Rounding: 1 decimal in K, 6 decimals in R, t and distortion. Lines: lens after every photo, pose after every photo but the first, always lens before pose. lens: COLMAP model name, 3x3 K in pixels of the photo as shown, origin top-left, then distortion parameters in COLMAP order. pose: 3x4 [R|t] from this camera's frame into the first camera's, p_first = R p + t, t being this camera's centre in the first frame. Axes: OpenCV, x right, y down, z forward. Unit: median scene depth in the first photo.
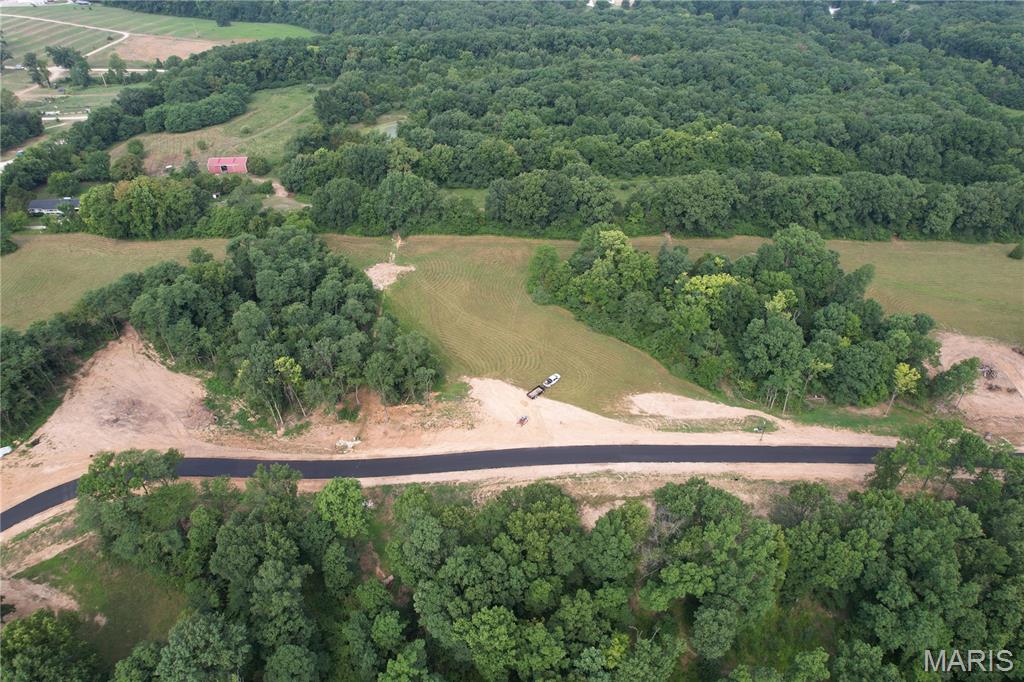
lens RADIAL K [[656.0, 0, 512.0], [0, 656.0, 341.0], [0, 0, 1]] dist [-0.076773, 0.069069]
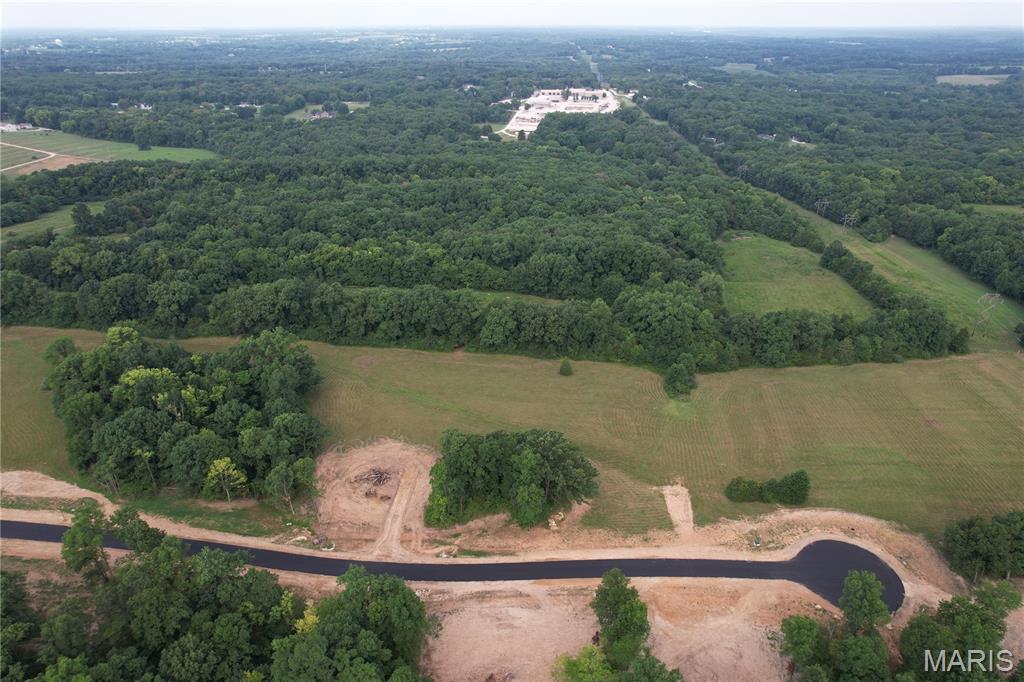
lens RADIAL K [[656.0, 0, 512.0], [0, 656.0, 341.0], [0, 0, 1]] dist [-0.076773, 0.069069]
pose [[0.994280, 0.048368, -0.095223, 0.663984], [-0.064581, 0.982391, -0.175321, 0.001965], [0.085066, 0.180468, 0.979895, -0.004669]]
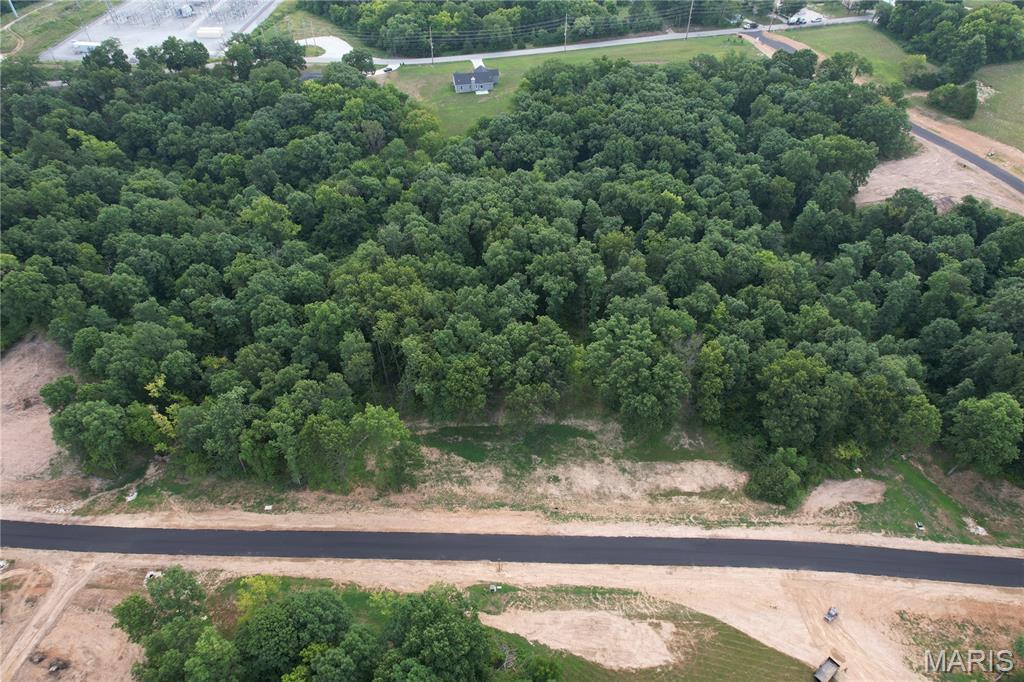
lens RADIAL K [[656.0, 0, 512.0], [0, 656.0, 341.0], [0, 0, 1]] dist [-0.076773, 0.069069]
pose [[-0.995478, -0.070615, 0.063534, 0.190024], [0.053135, 0.140457, 0.988660, -0.352356], [-0.078738, 0.987565, -0.136070, 0.469858]]
